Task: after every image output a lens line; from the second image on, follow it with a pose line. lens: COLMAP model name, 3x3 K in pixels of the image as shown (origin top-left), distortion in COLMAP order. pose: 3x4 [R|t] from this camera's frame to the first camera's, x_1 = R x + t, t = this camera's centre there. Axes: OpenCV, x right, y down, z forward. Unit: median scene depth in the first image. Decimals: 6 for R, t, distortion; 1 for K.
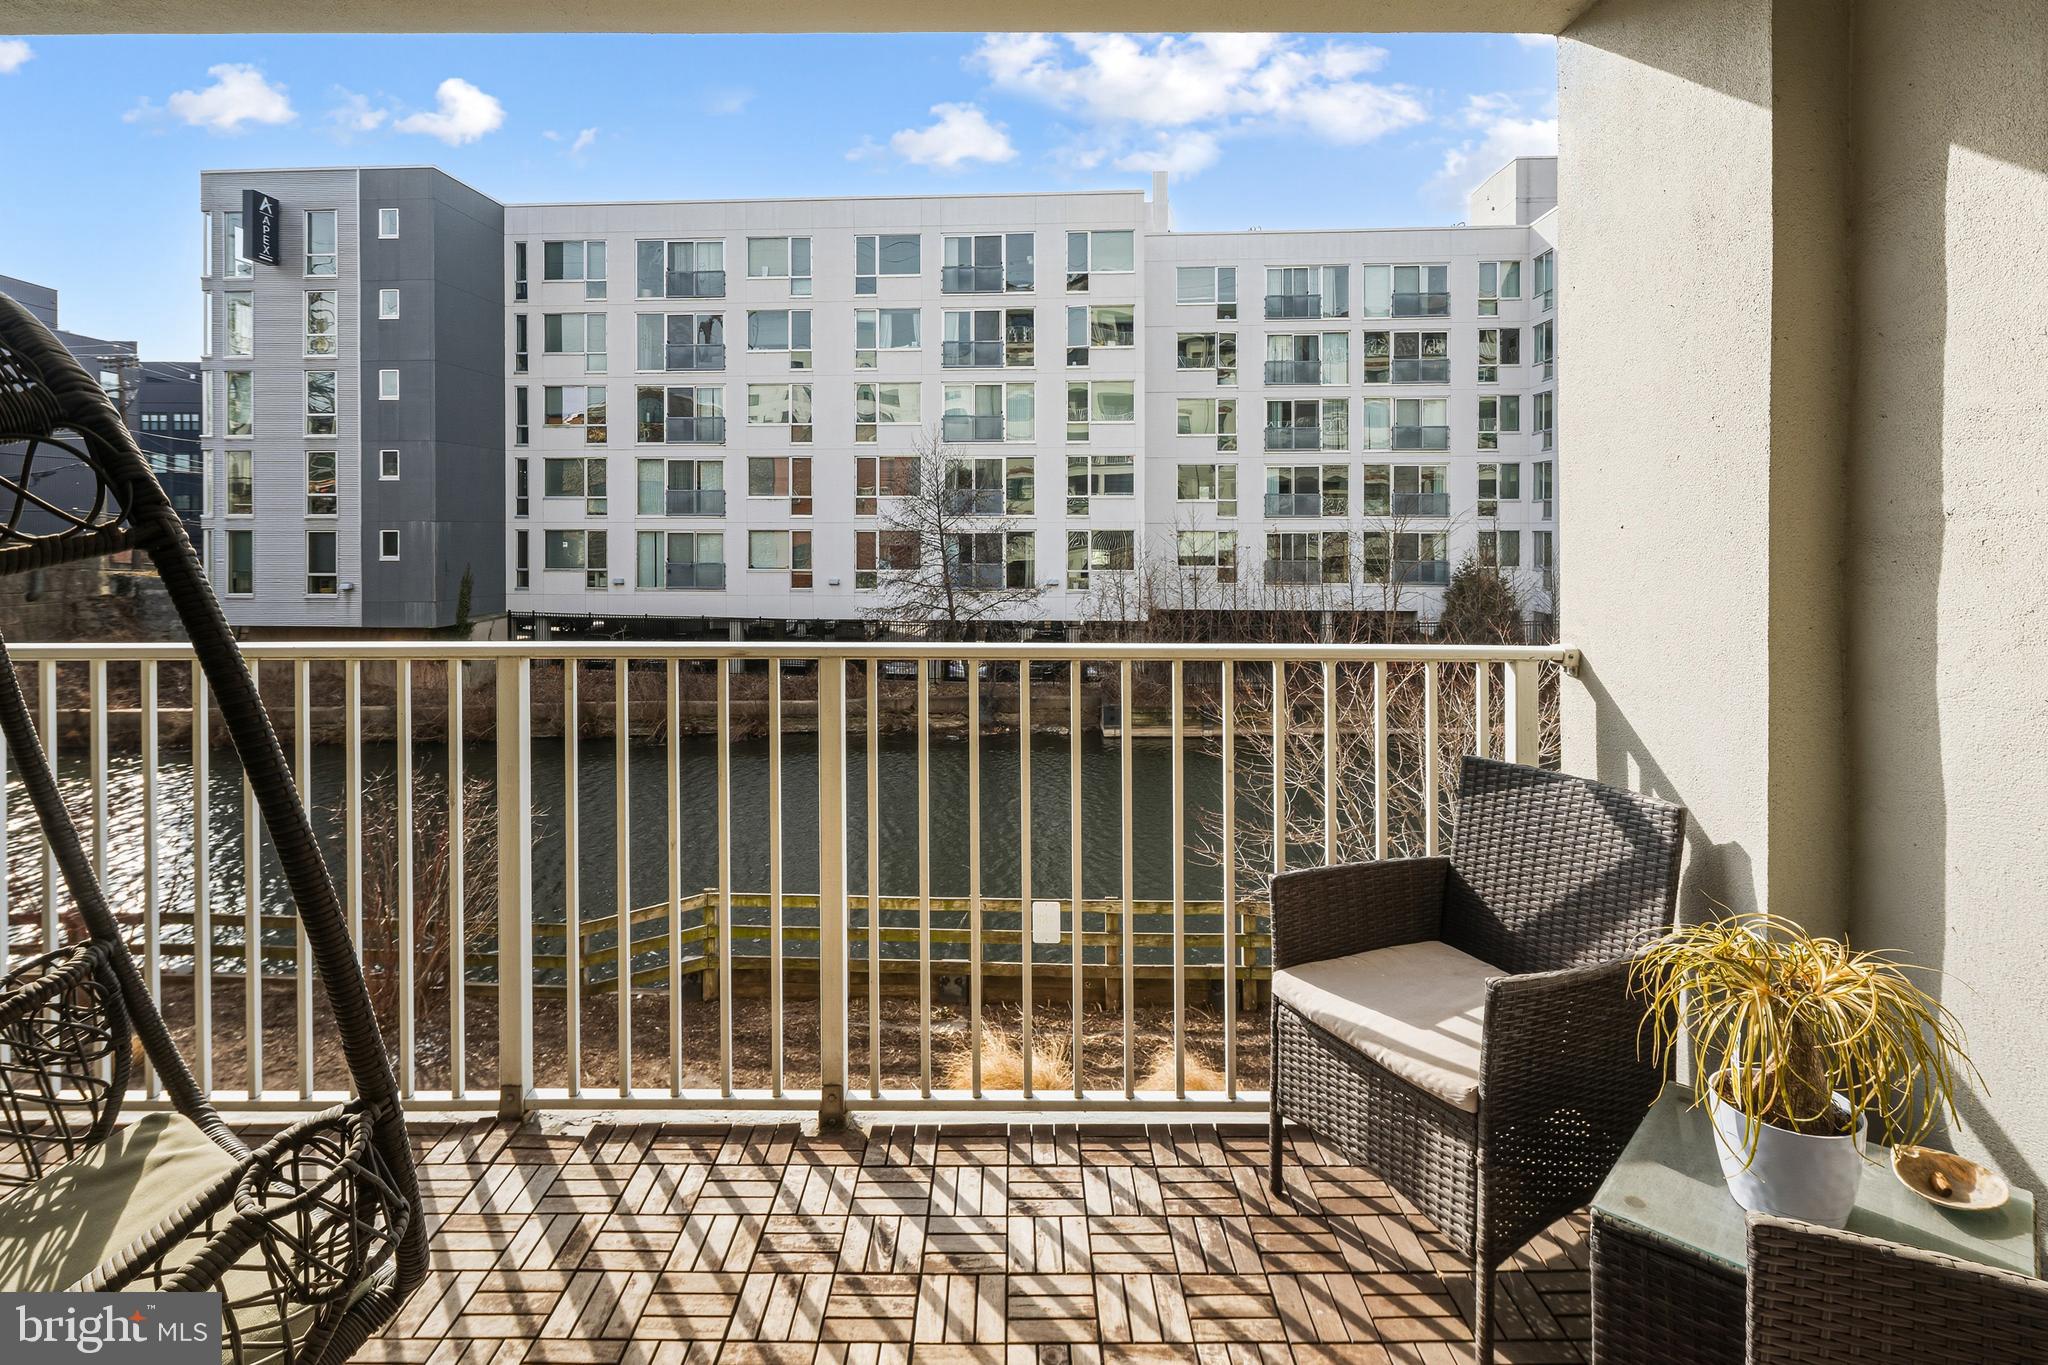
lens RADIAL K [[1013.2, 0, 1009.3], [0, 1013.2, 779.0], [0, 0, 1]] dist [0.002794, -0.004911]
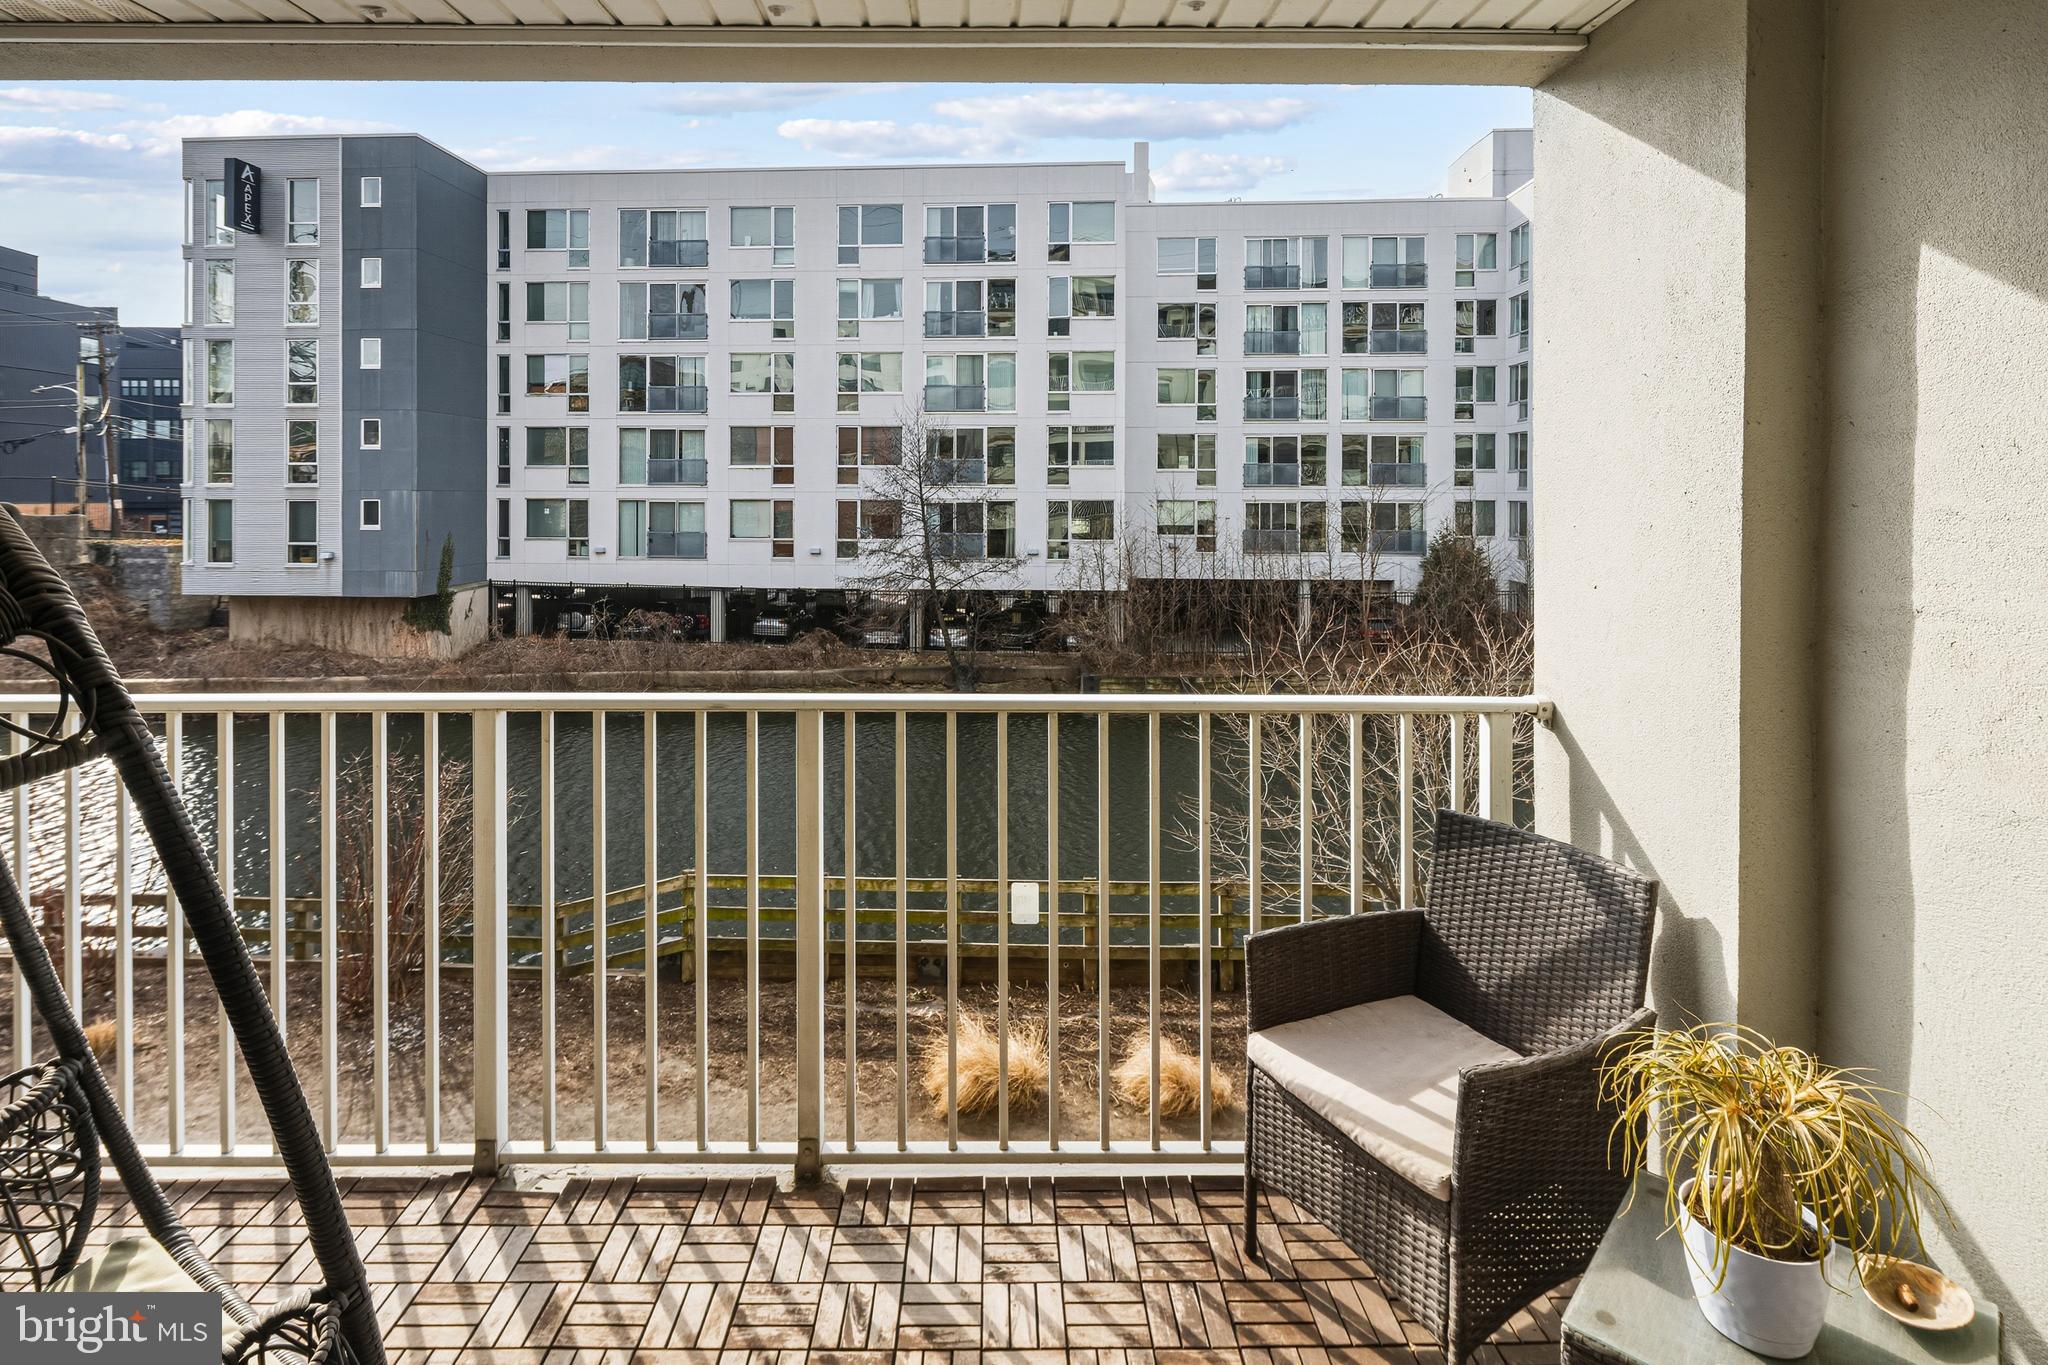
lens RADIAL K [[1013.2, 0, 996.6], [0, 1013.2, 498.6], [0, 0, 1]] dist [0.002794, -0.004911]
pose [[0.999958, 0.006570, 0.006411, 0.000912], [-0.006520, 0.999948, -0.007798, -0.327976], [-0.006462, 0.007756, 0.999949, -0.005840]]
